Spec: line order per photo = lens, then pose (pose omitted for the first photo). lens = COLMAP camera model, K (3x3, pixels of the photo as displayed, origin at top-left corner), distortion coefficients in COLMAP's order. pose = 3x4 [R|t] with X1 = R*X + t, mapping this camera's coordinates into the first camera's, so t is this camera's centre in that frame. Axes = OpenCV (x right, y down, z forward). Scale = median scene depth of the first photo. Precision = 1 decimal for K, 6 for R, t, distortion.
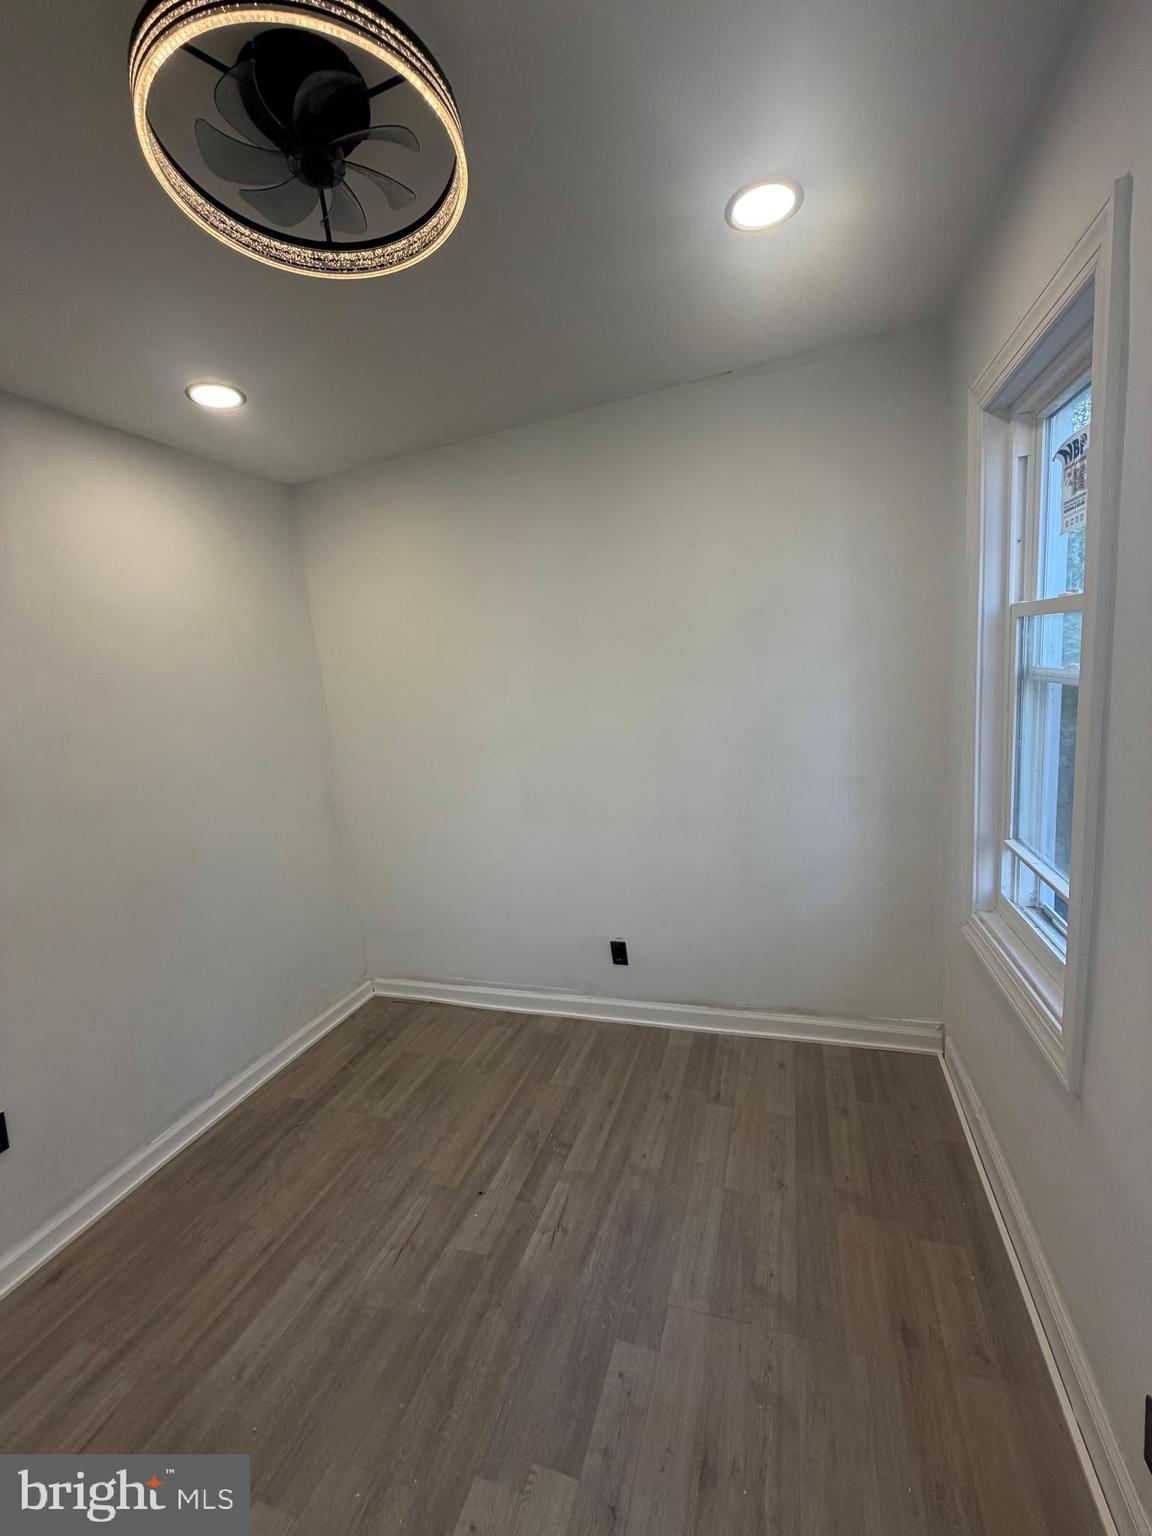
lens RADIAL K [[612.6, 0, 576.0], [0, 612.6, 762.6], [0, 0, 1]] dist [0.001333, 0.000357]
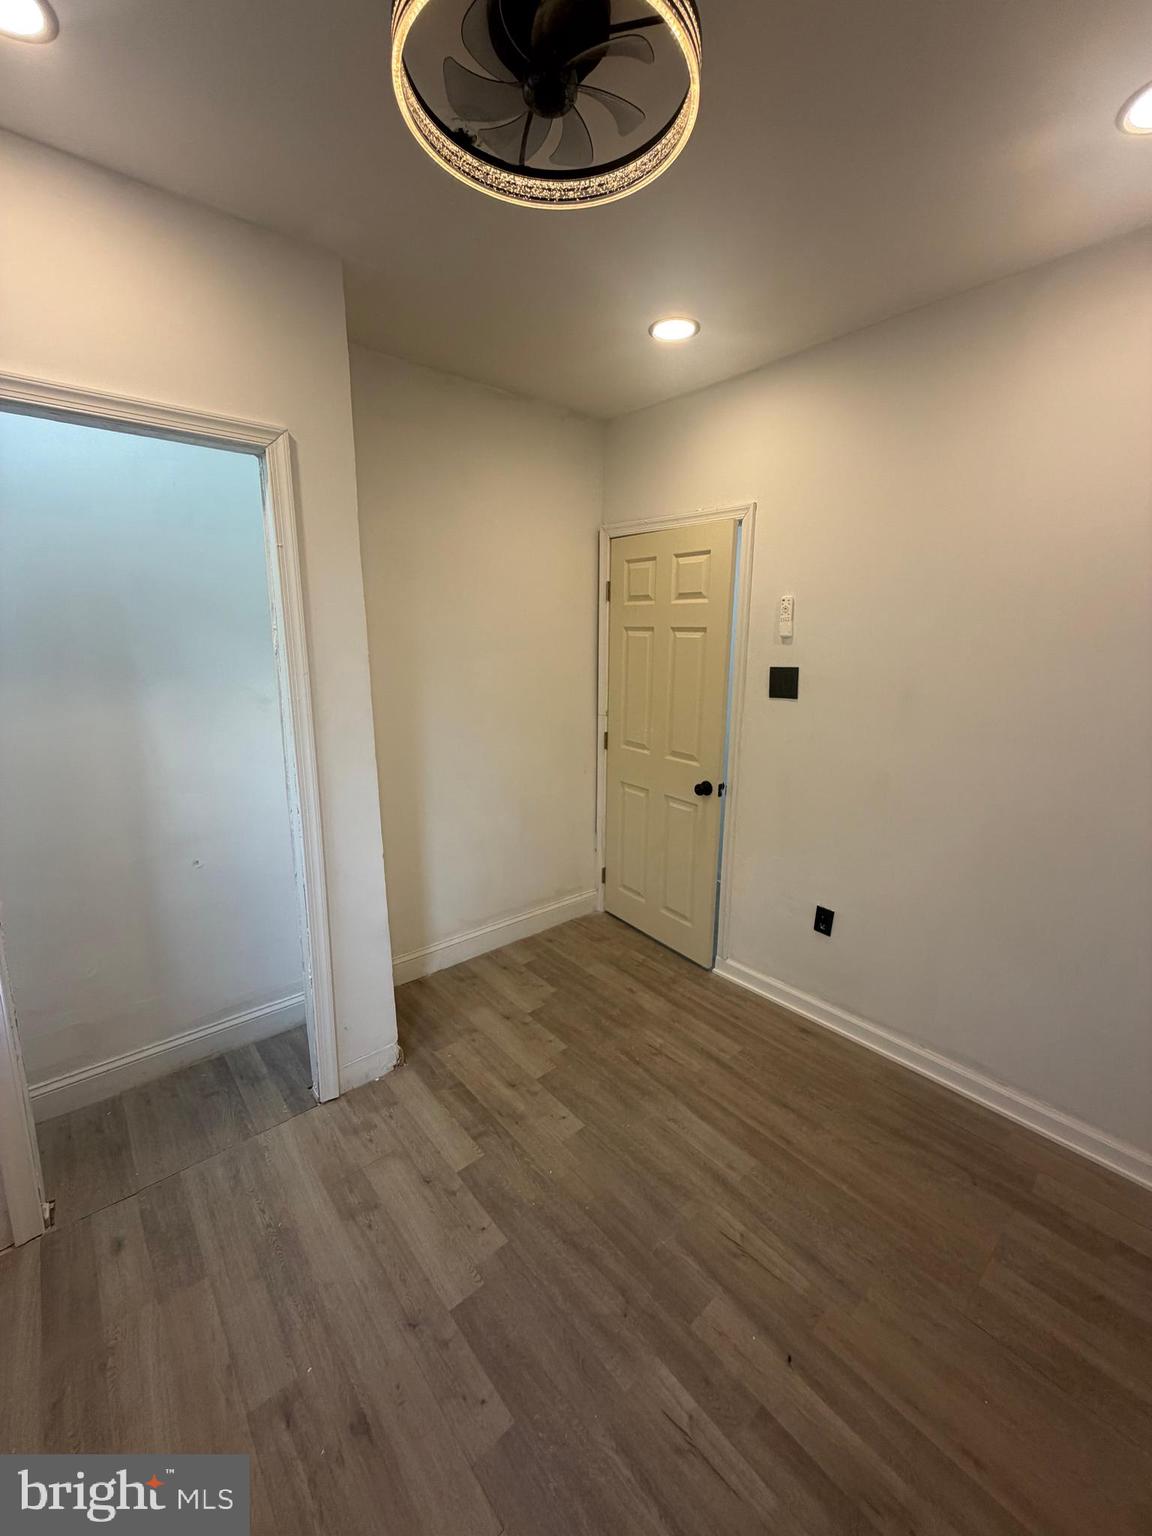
lens RADIAL K [[612.6, 0, 576.0], [0, 612.6, 762.6], [0, 0, 1]] dist [0.001333, 0.000357]
pose [[-0.493858, 0.271261, -0.826149, 0.396944], [-0.083309, 0.930965, 0.355477, -0.183756], [0.865542, 0.244381, -0.437166, 1.013970]]
